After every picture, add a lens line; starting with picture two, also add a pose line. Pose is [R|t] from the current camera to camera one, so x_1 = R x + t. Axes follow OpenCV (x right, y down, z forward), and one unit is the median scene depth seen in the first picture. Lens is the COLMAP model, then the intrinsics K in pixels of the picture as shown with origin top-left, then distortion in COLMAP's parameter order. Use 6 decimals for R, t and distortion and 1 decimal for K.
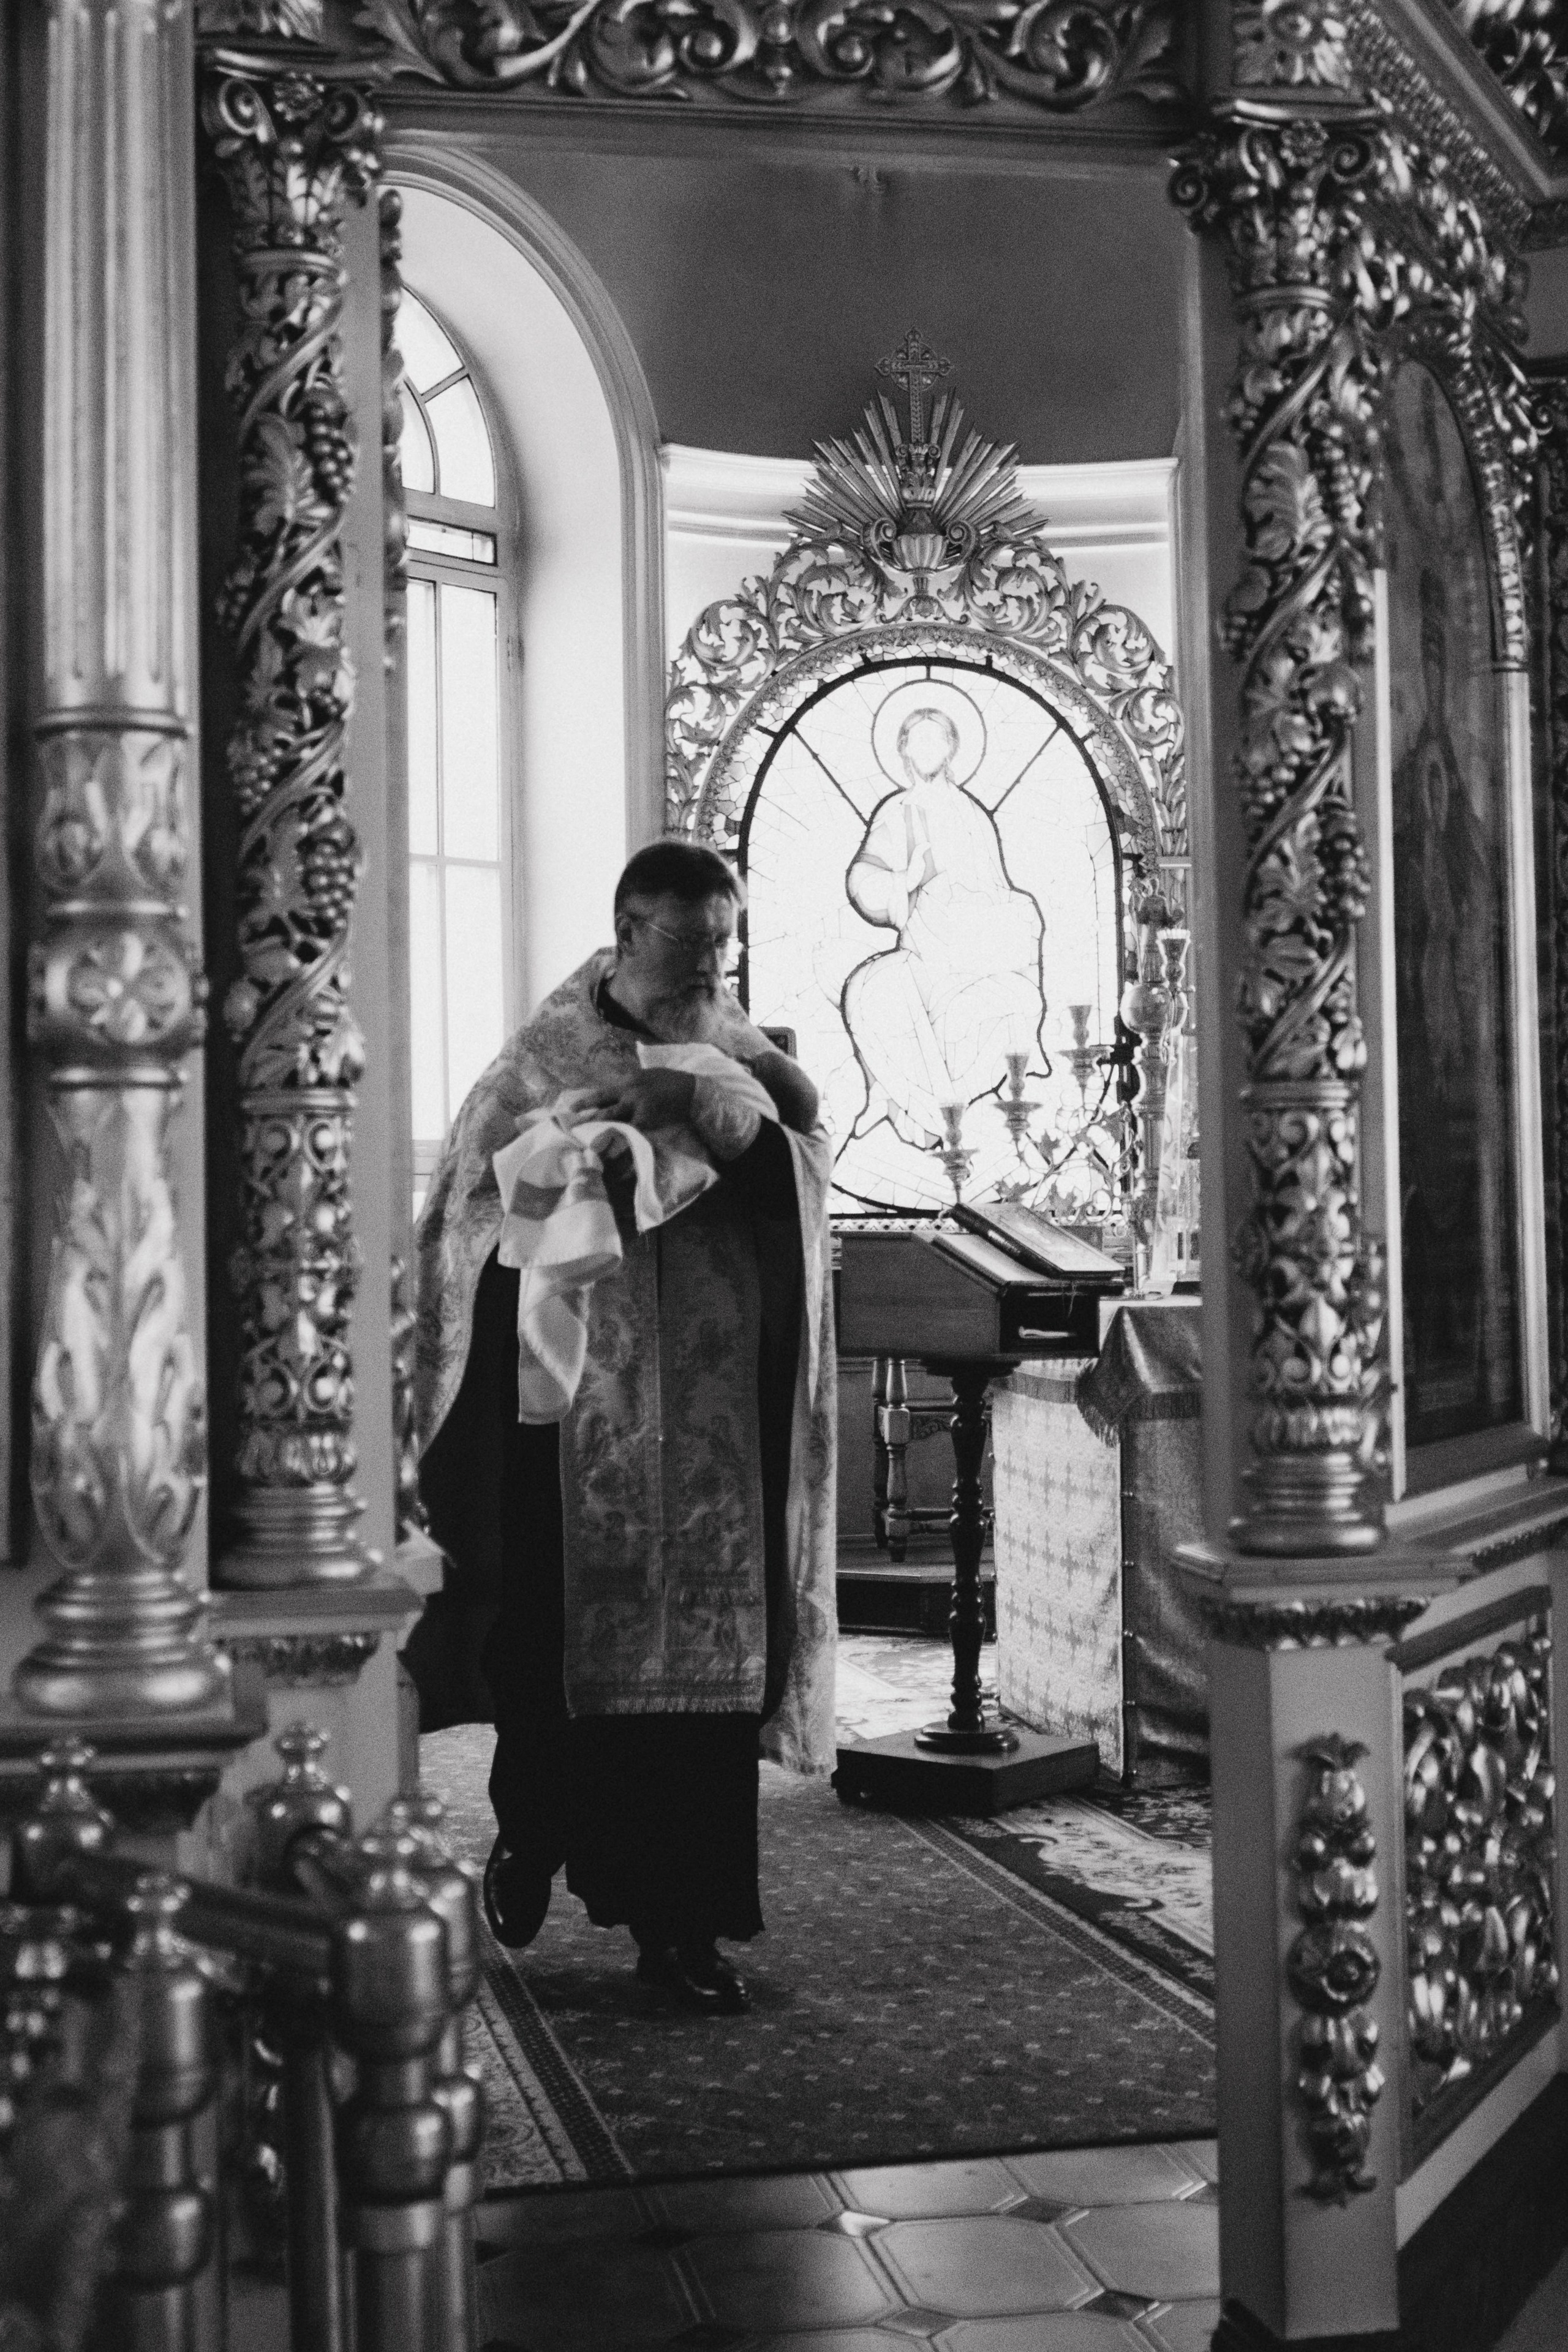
lens RADIAL K [[2957.3, 0, 784.0], [0, 2957.3, 1176.0], [0, 0, 1]] dist [-0.003659, 0.019124]
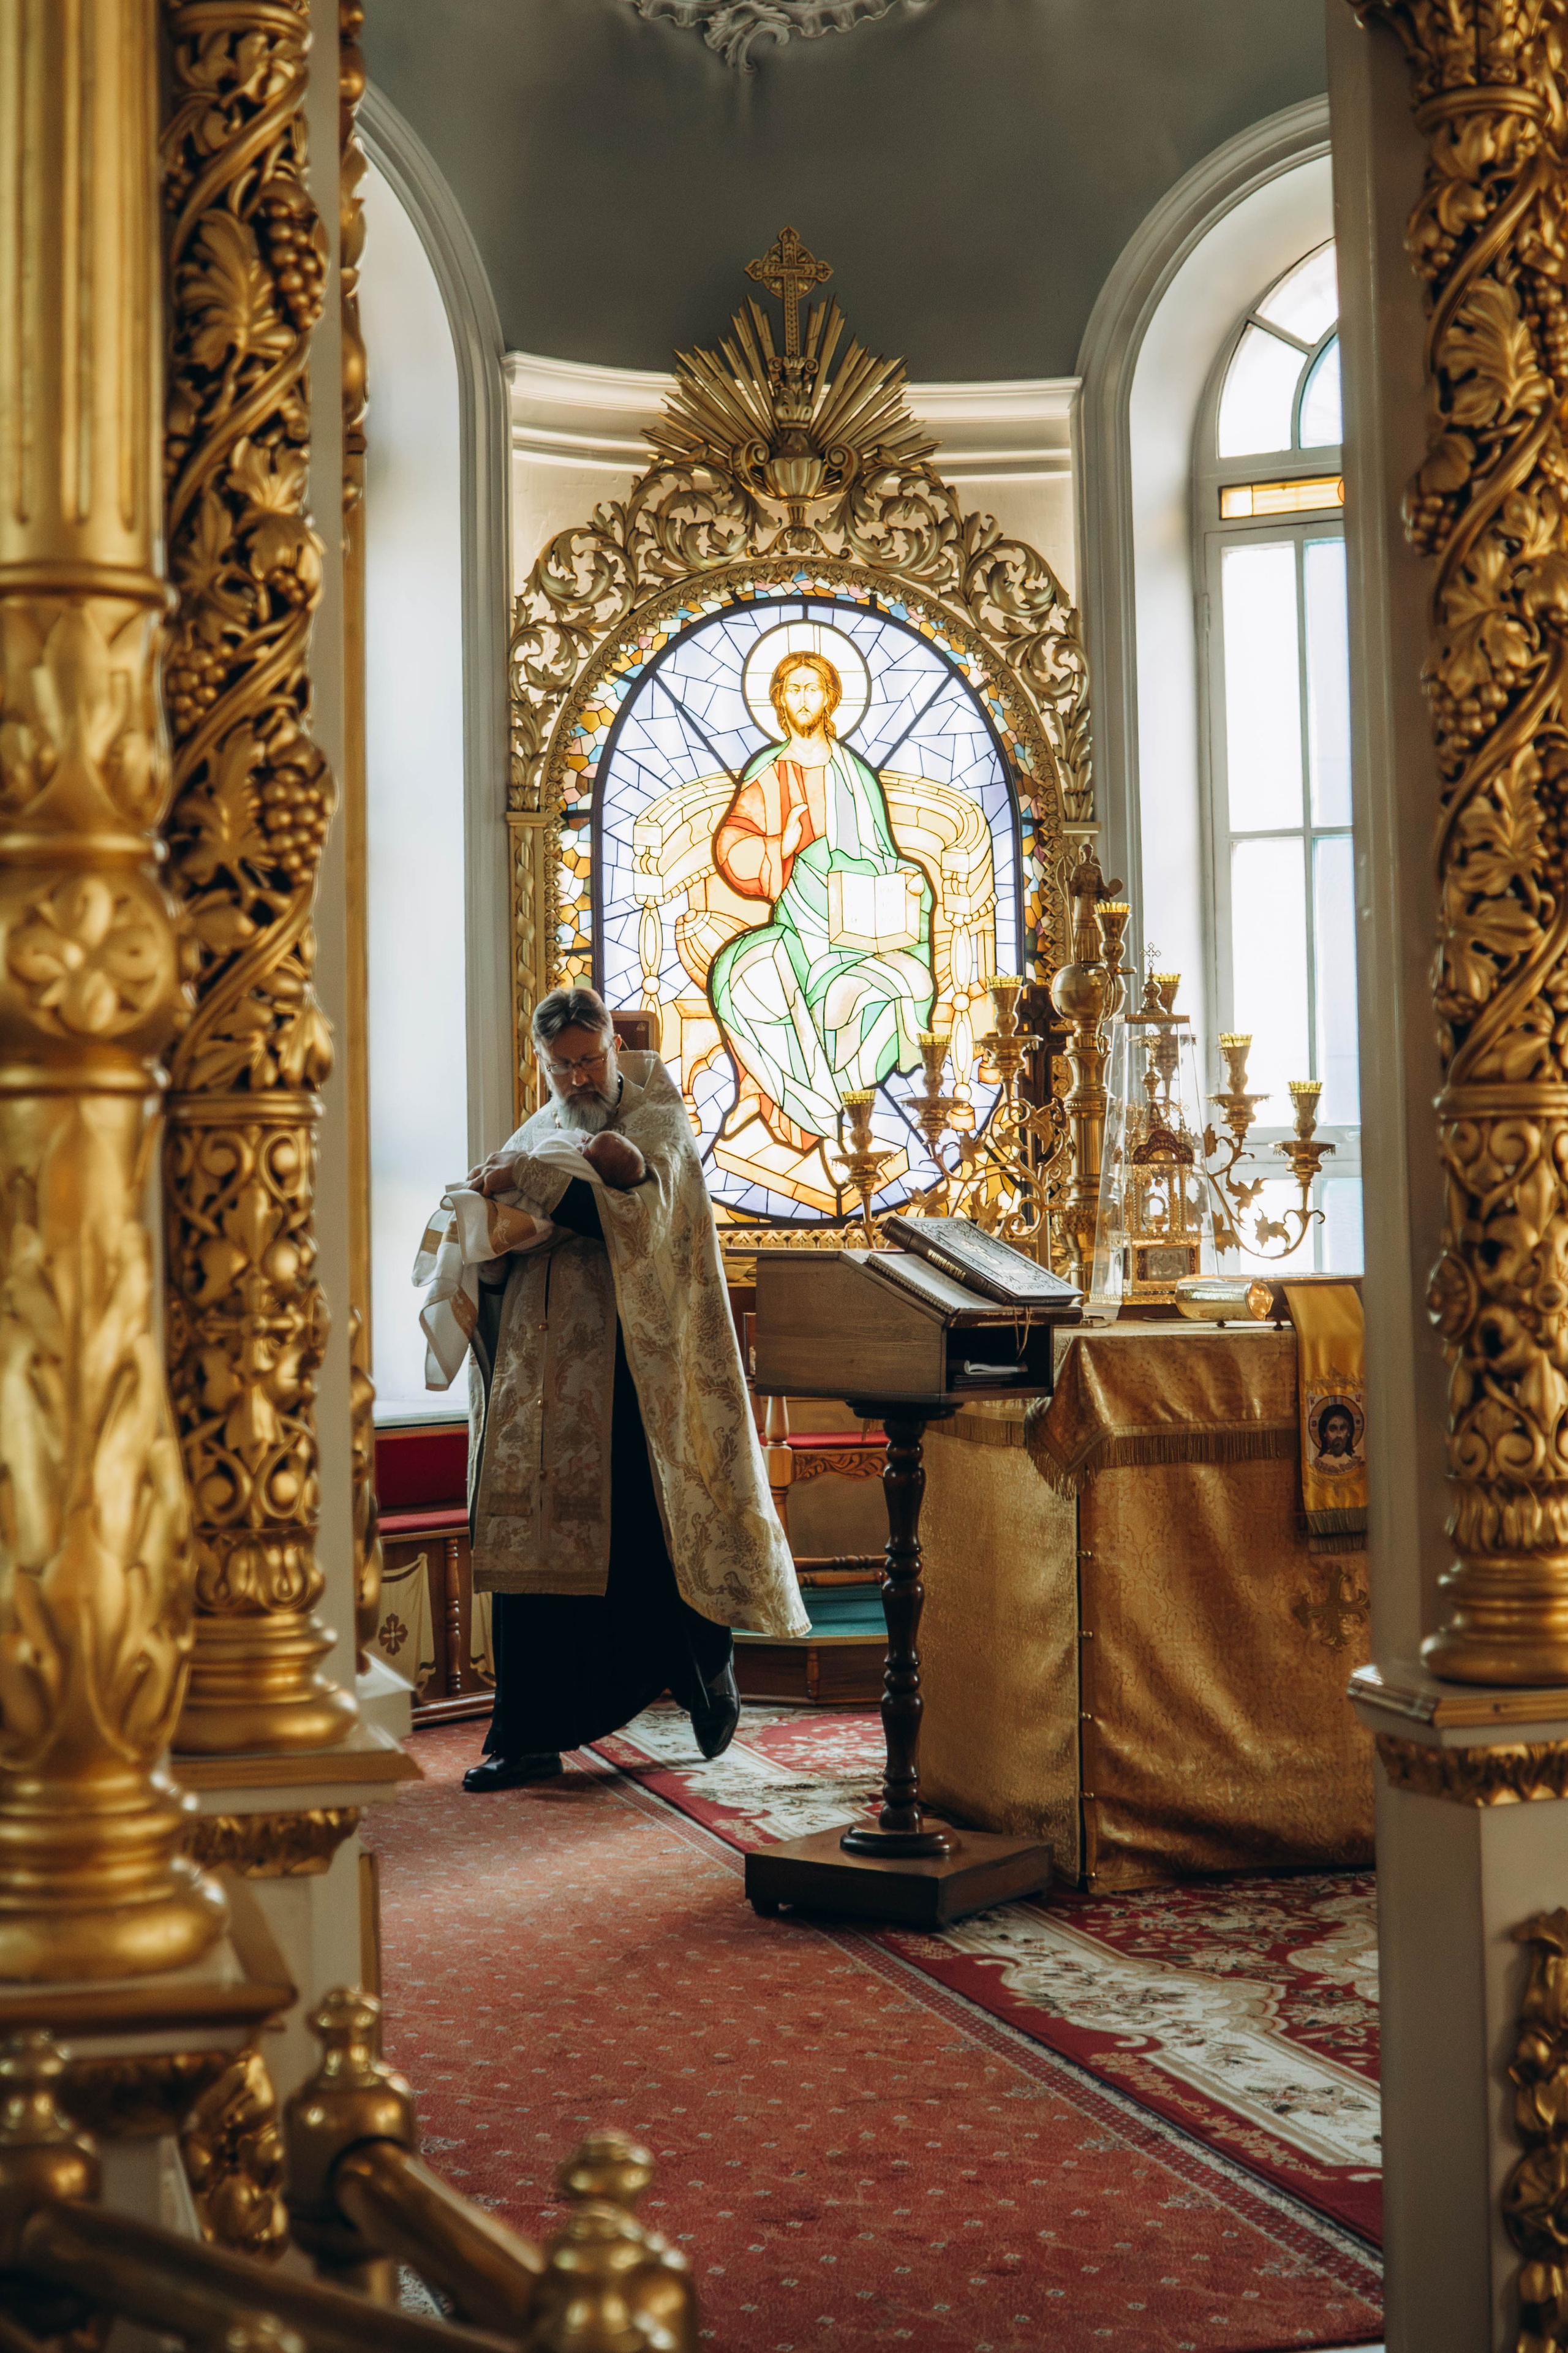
lens RADIAL K [[3194.0, 0, 767.6], [0, 3194.0, 1131.0], [0, 0, 1]] dist [-0.053666, 0.017172]
pose [[0.997945, 0.000750, 0.064077, -0.079623], [0.000089, 0.999914, -0.013092, -0.008188], [-0.064082, 0.013071, 0.997859, 0.163876]]
